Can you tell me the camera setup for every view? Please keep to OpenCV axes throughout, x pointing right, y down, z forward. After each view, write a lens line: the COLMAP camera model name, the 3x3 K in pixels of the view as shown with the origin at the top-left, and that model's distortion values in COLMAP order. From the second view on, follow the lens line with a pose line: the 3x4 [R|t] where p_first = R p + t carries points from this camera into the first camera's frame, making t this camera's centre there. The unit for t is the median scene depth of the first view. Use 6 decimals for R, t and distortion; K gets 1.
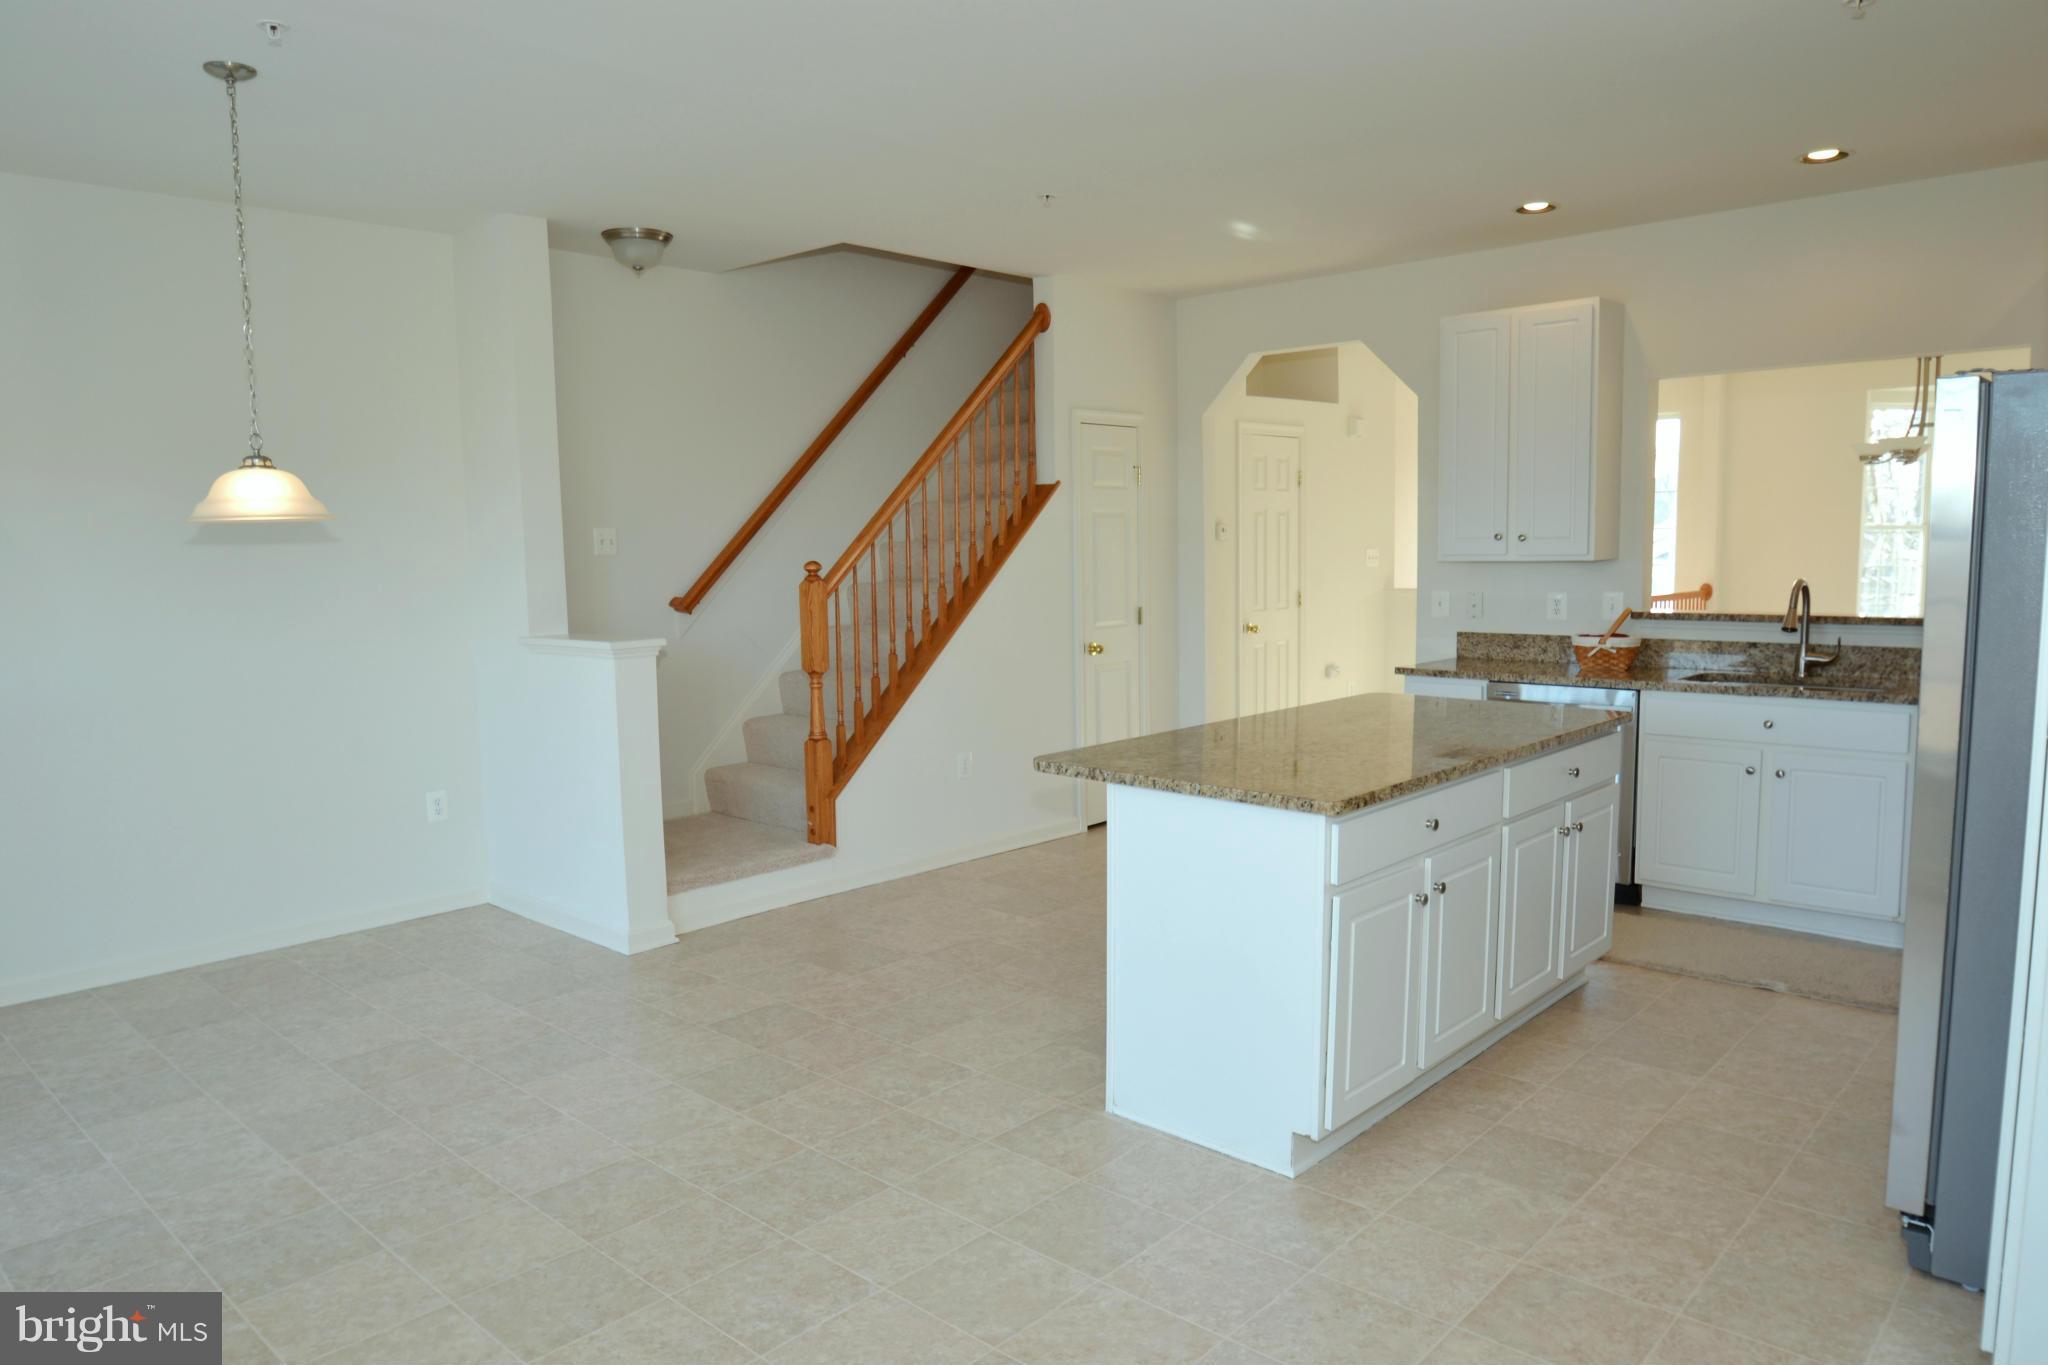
lens RADIAL K [[1337.0, 0, 1005.3], [0, 1337.0, 692.9], [0, 0, 1]] dist [-0.039524, 0.002227]
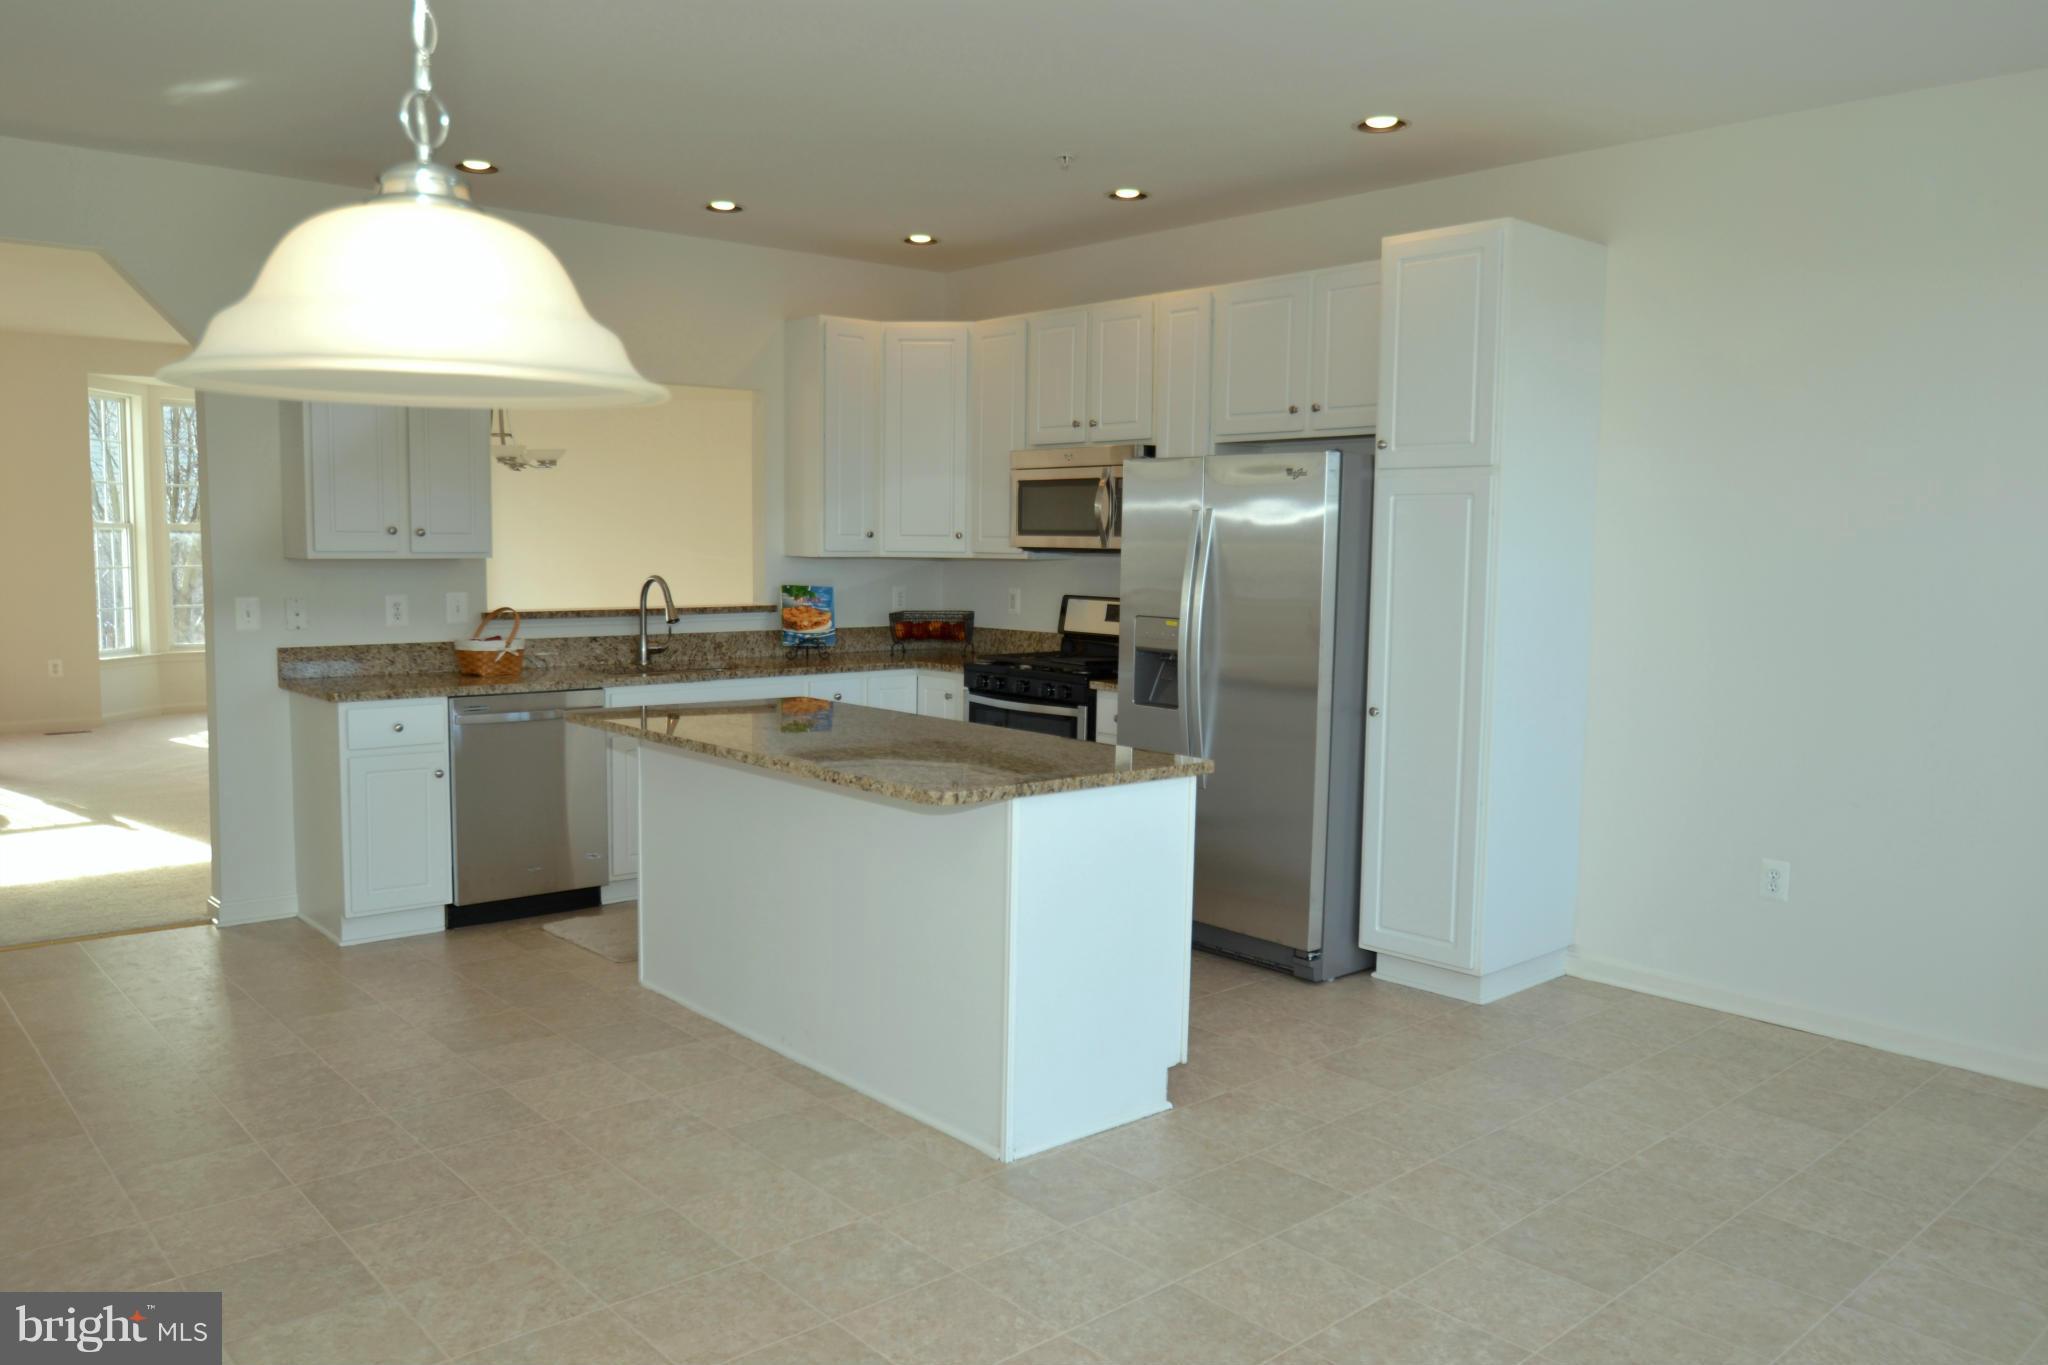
lens RADIAL K [[1509.7, 0, 984.6], [0, 1509.7, 678.3], [0, 0, 1]] dist [-0.048245, 0.004473]
pose [[0.109638, -0.072760, 0.991305, -0.583032], [0.095818, 0.993446, 0.062319, -0.049833], [-0.989342, 0.088153, 0.115891, 0.553441]]
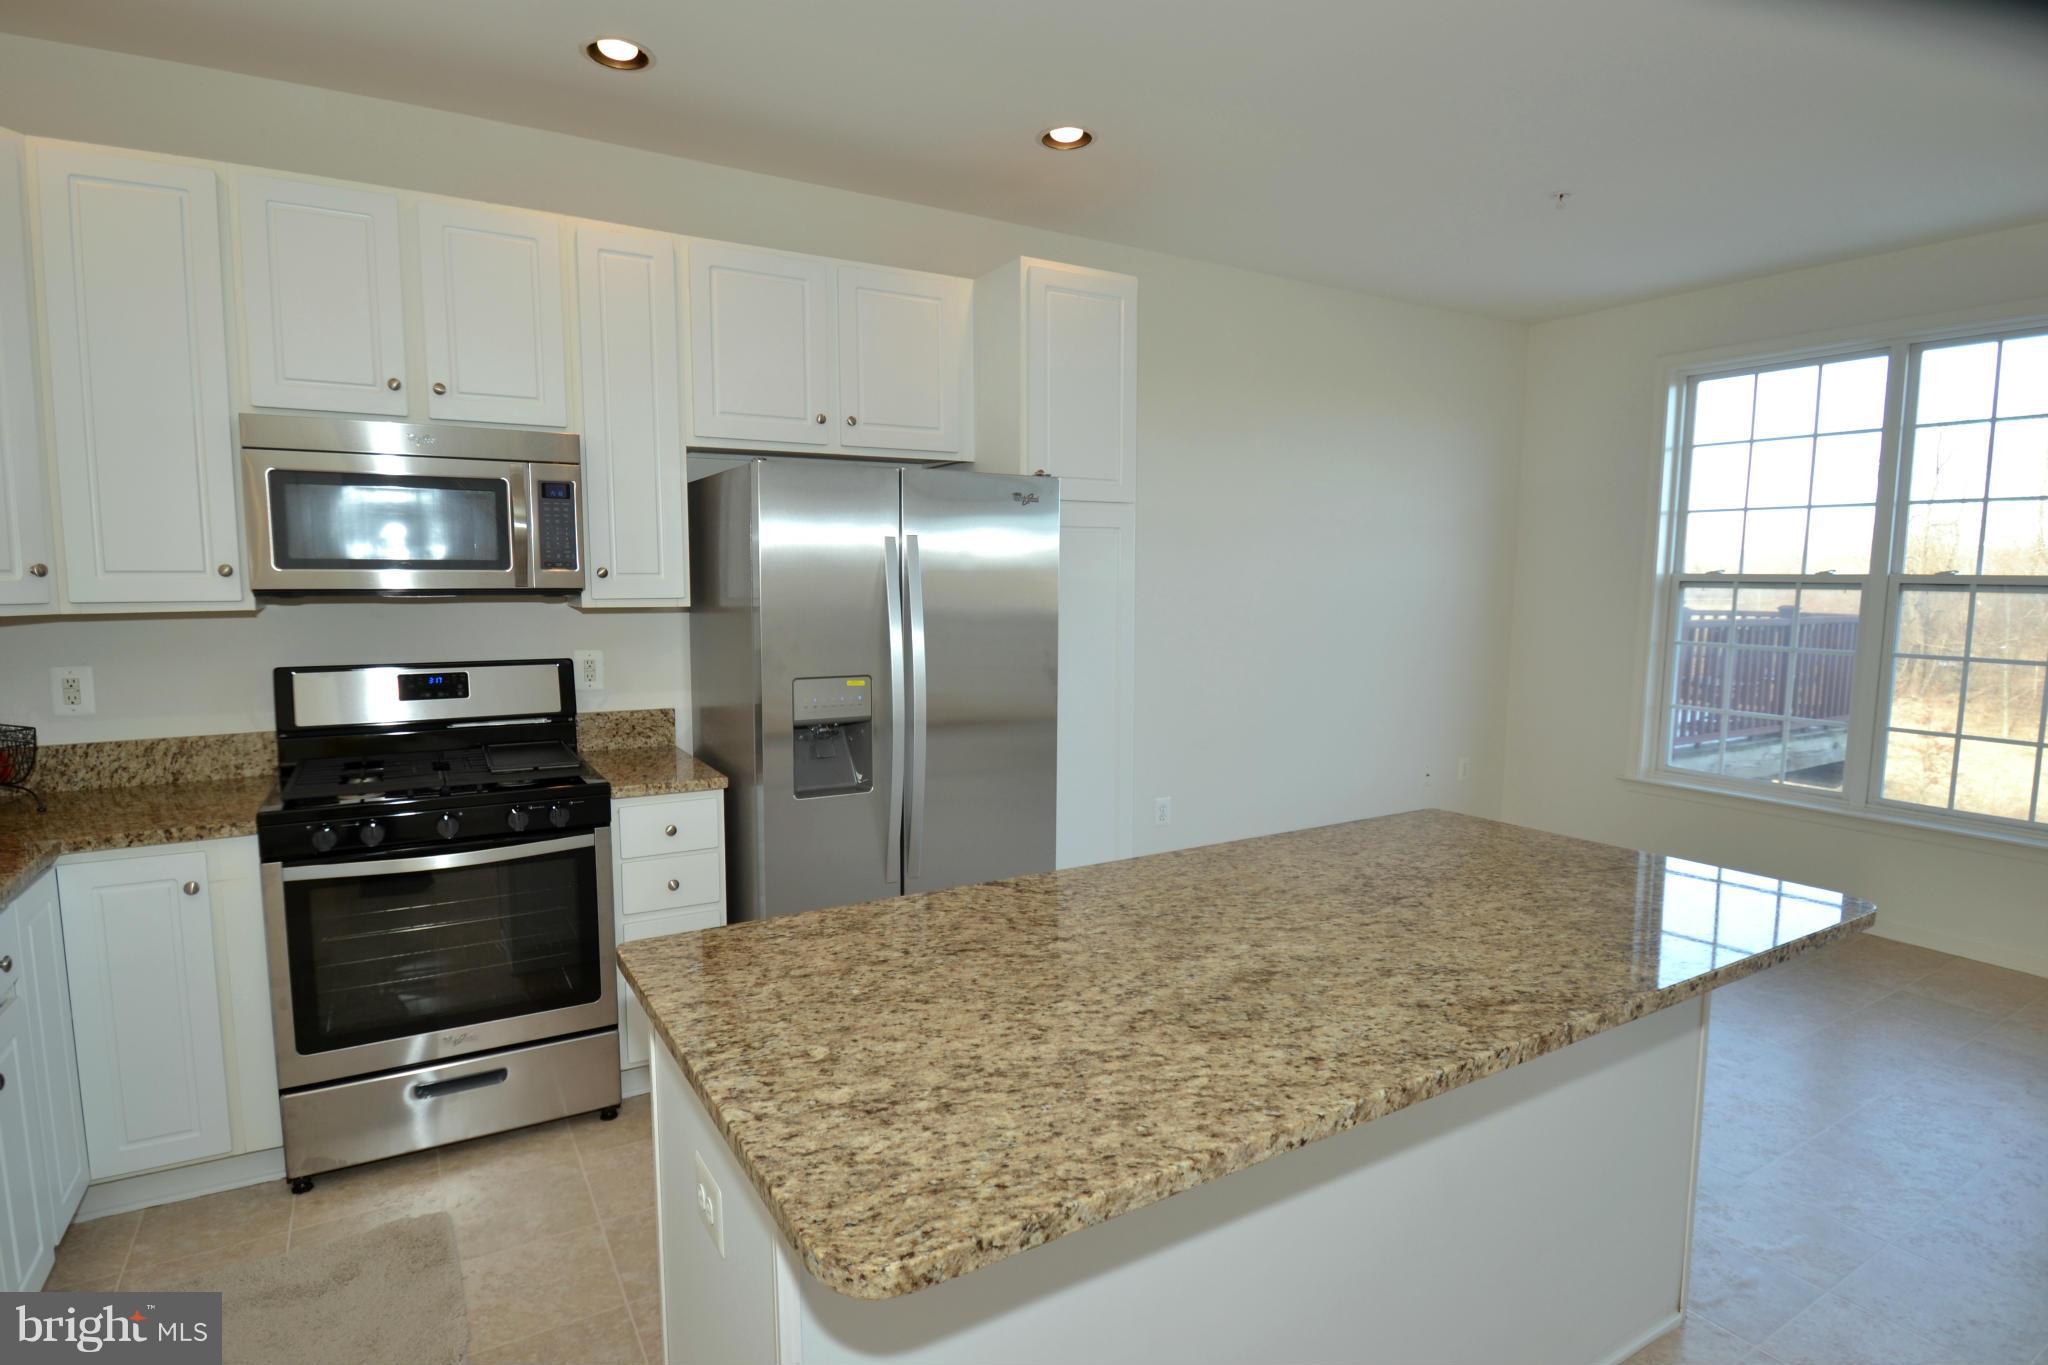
lens RADIAL K [[1050.1, 0, 997.7], [0, 1050.1, 688.5], [0, 0, 1]] dist [-0.003295, -0.013245]
pose [[-0.959048, -0.014219, 0.282887, 0.186323], [0.046634, 0.977184, 0.207214, -0.115555], [-0.279379, 0.211920, -0.936503, 1.017354]]
